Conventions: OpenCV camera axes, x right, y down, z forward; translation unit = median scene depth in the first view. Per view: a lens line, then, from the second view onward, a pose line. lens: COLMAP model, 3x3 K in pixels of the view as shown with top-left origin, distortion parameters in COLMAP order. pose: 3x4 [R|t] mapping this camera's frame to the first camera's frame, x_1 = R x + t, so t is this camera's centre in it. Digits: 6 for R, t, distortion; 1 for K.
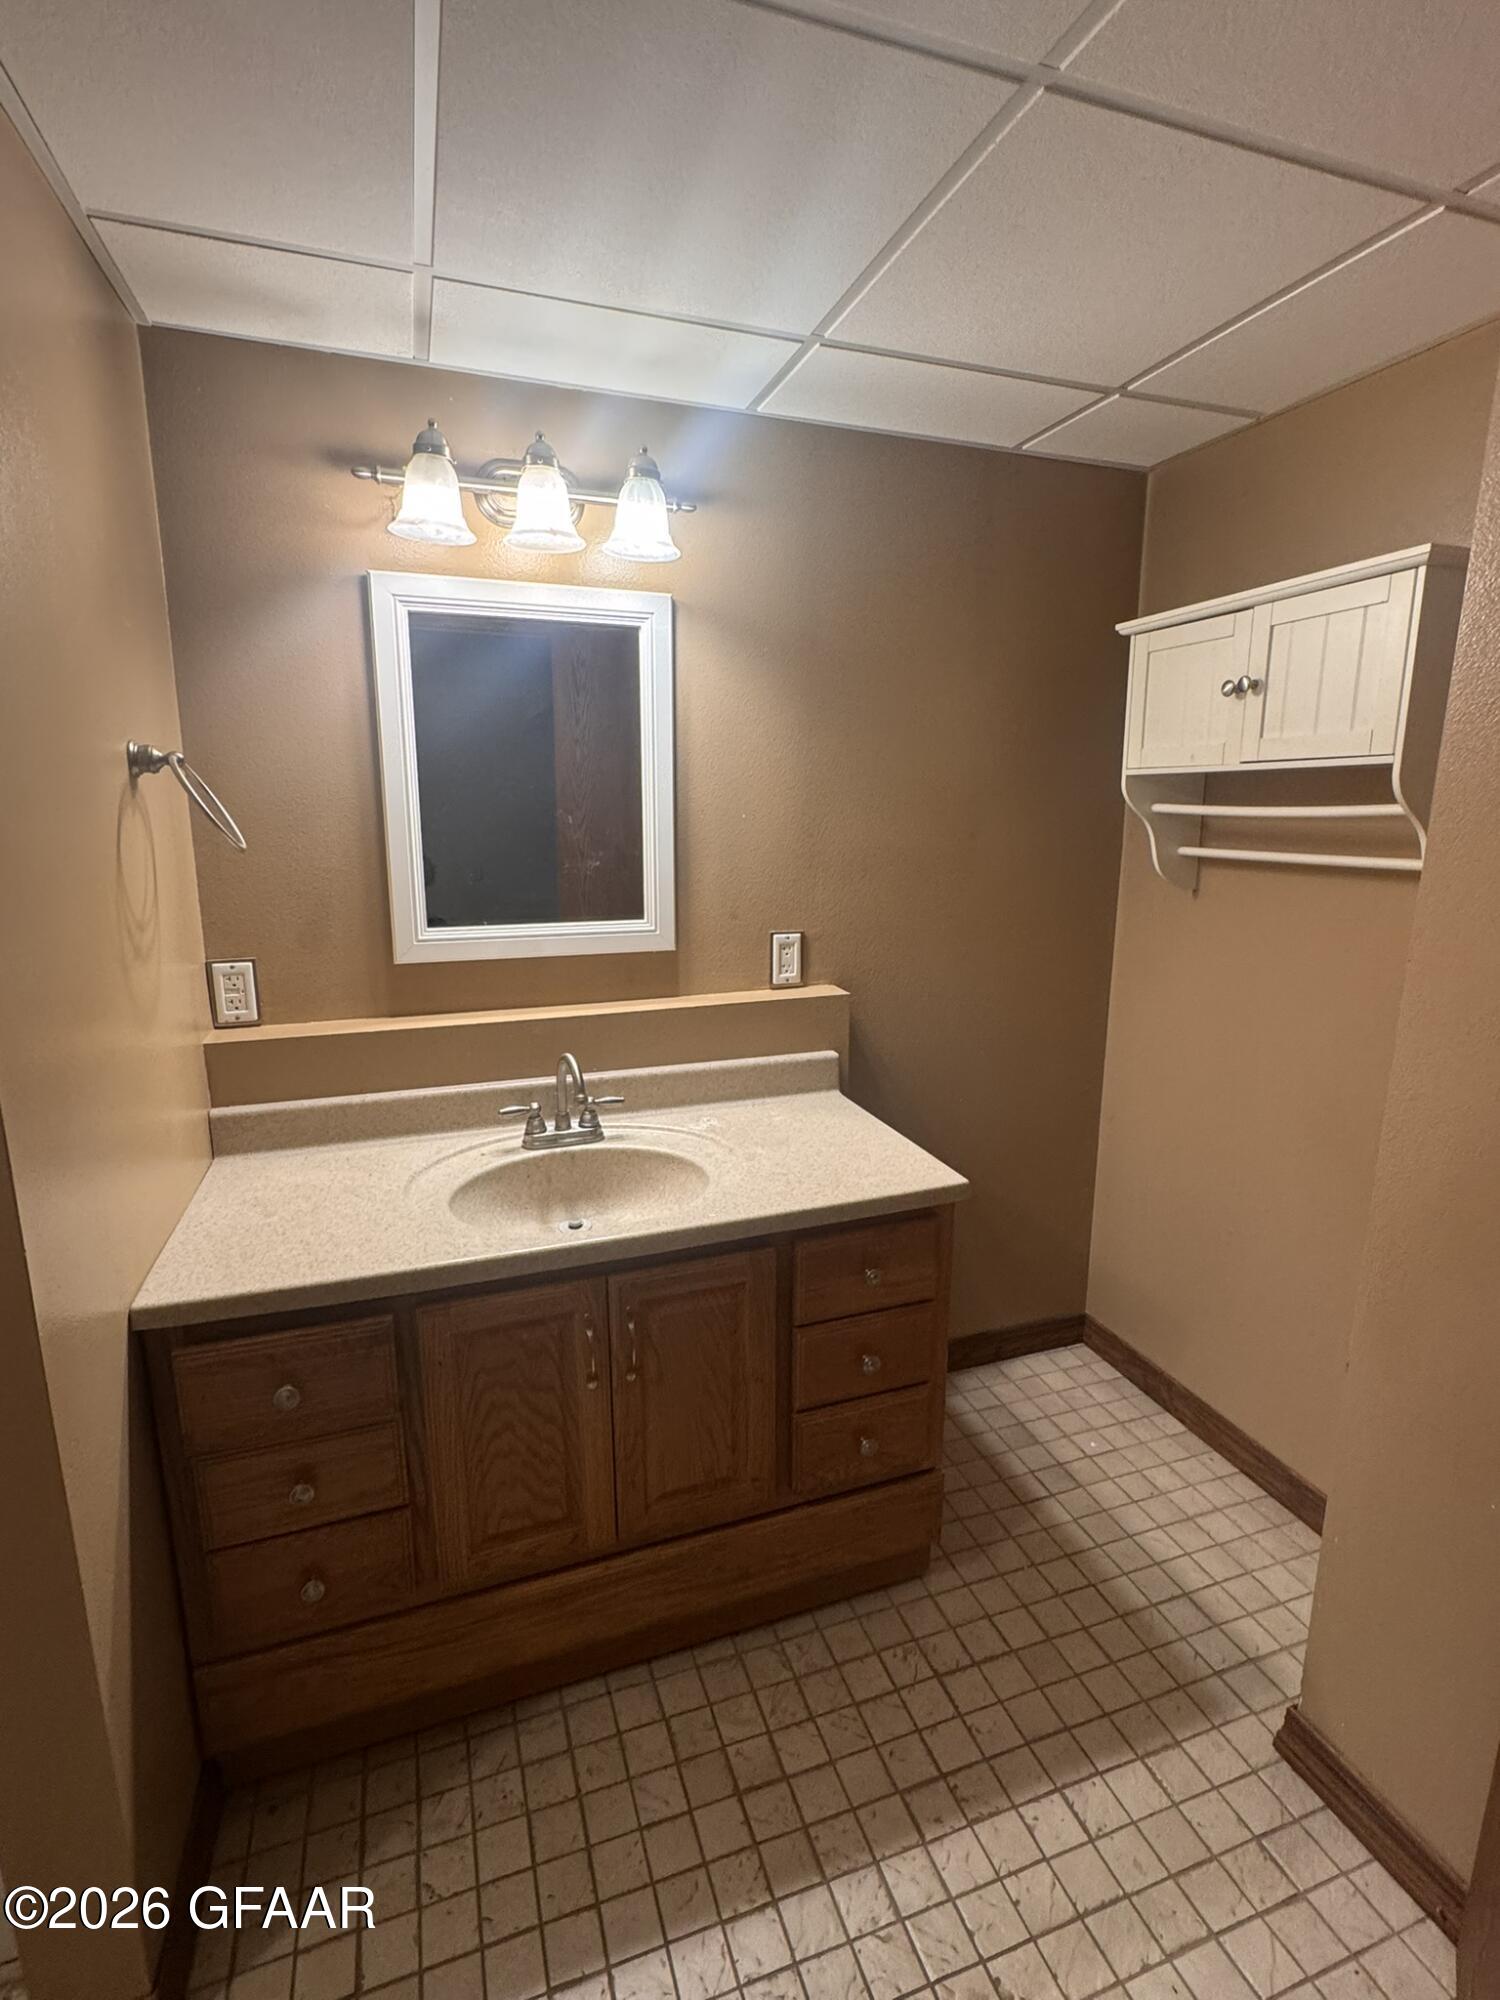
lens RADIAL K [[945.9, 0, 745.9], [0, 945.9, 1001.4], [0, 0, 1]] dist [-0.004088, -0.000366]
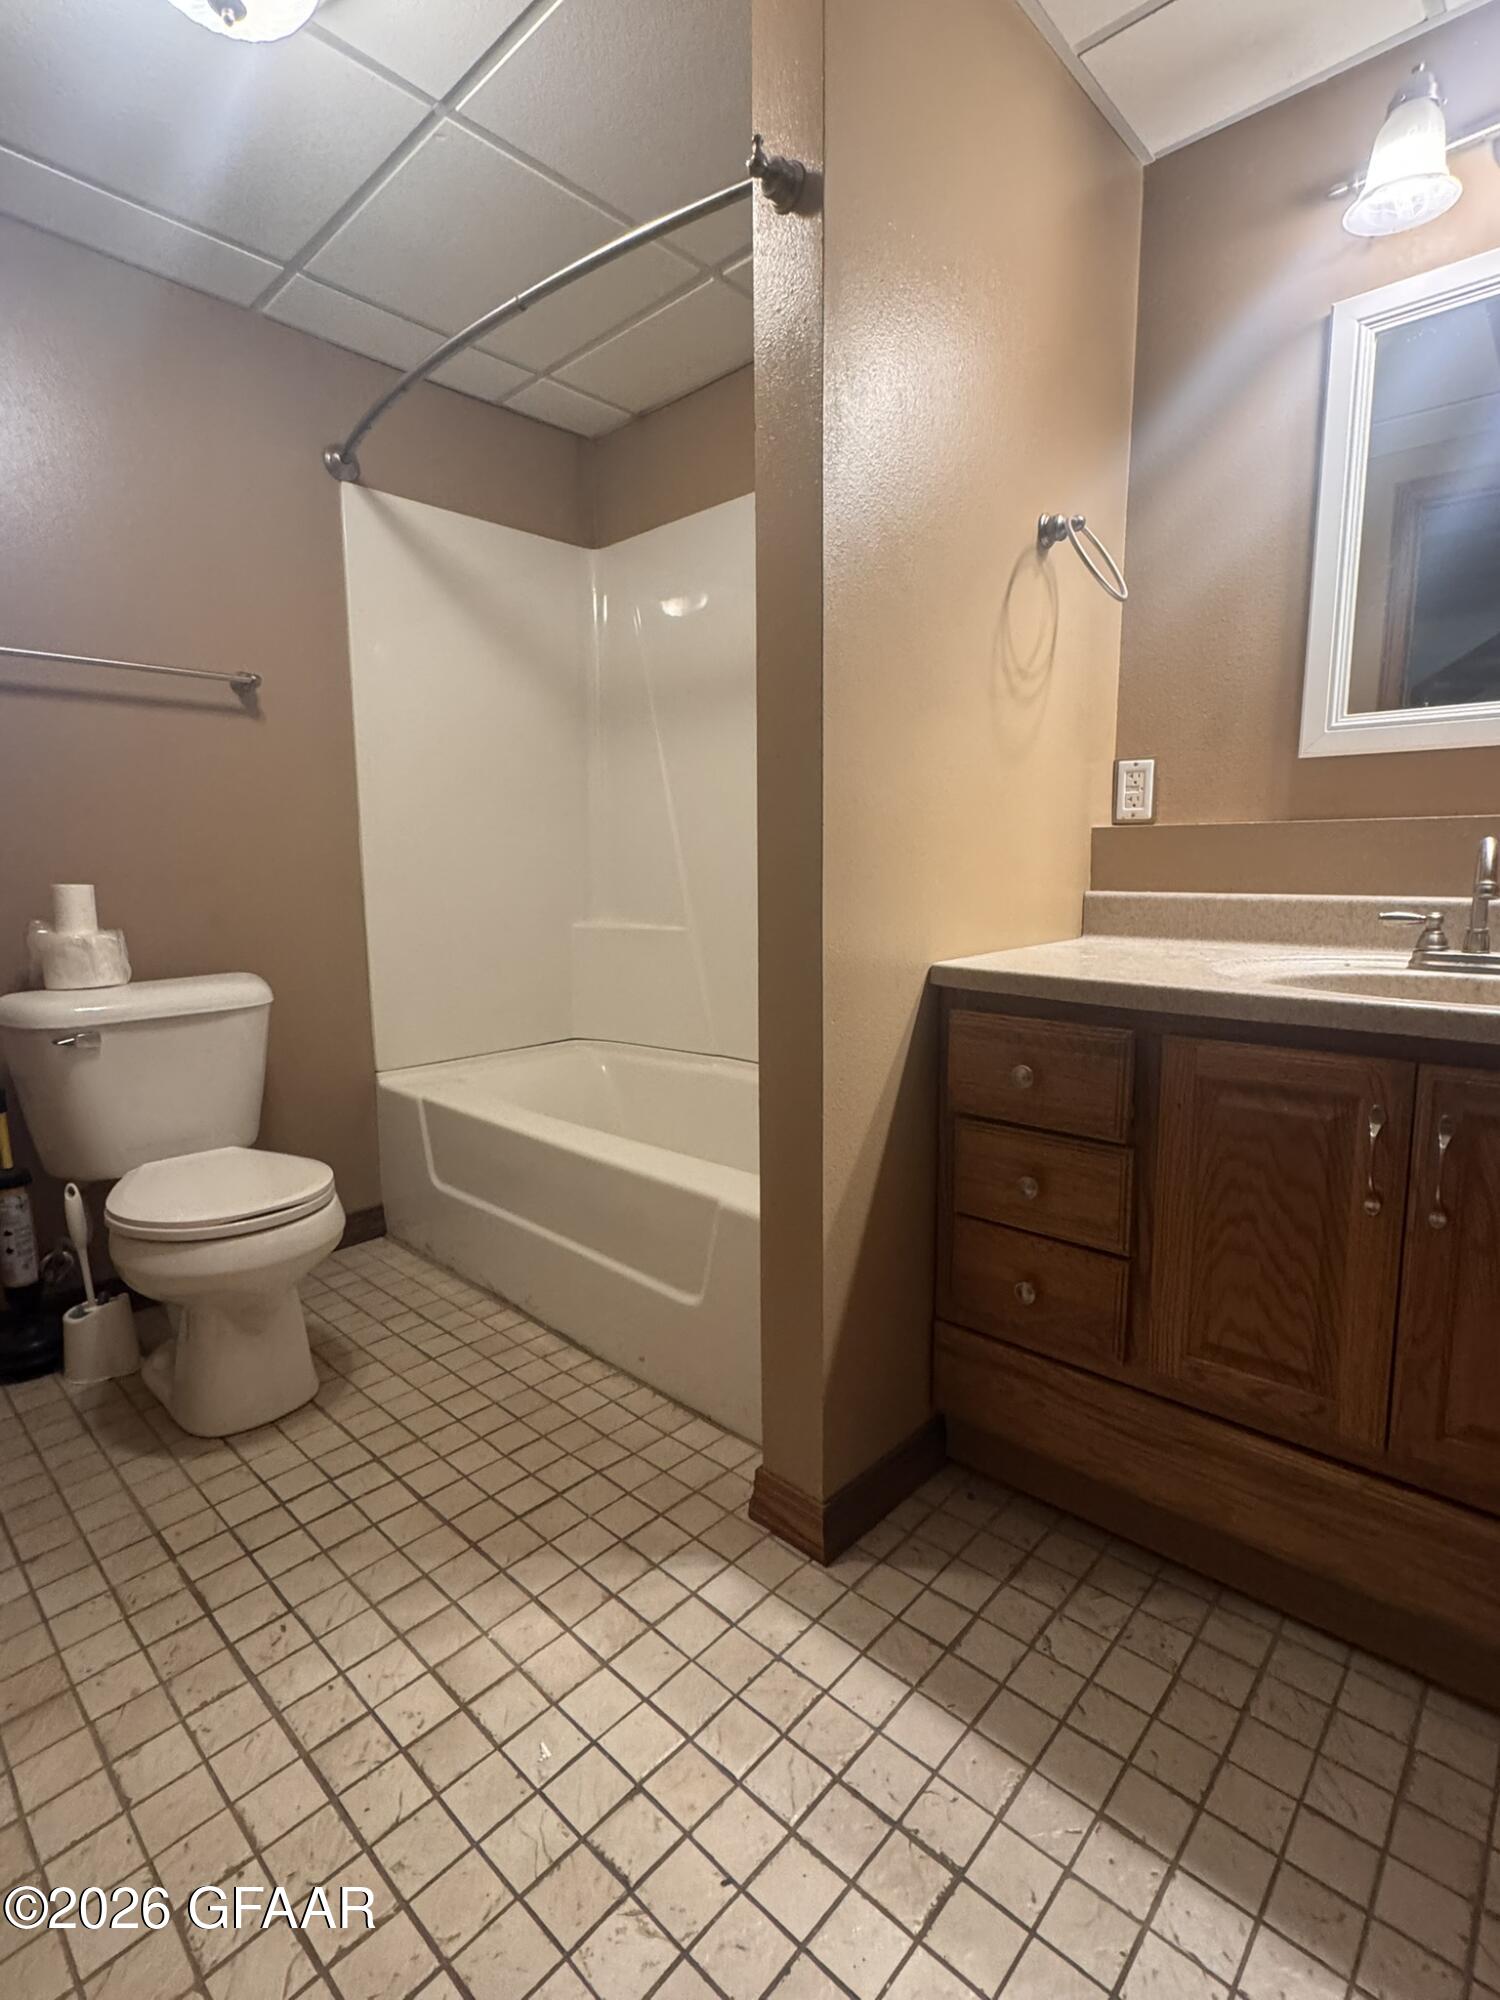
lens RADIAL K [[945.9, 0, 748.8], [0, 945.9, 997.2], [0, 0, 1]] dist [-0.004088, -0.000366]
pose [[0.469088, 0.120596, -0.874879, 0.238941], [-0.170921, 0.984300, 0.044035, 0.293023], [0.866454, 0.128879, 0.482335, 0.191637]]
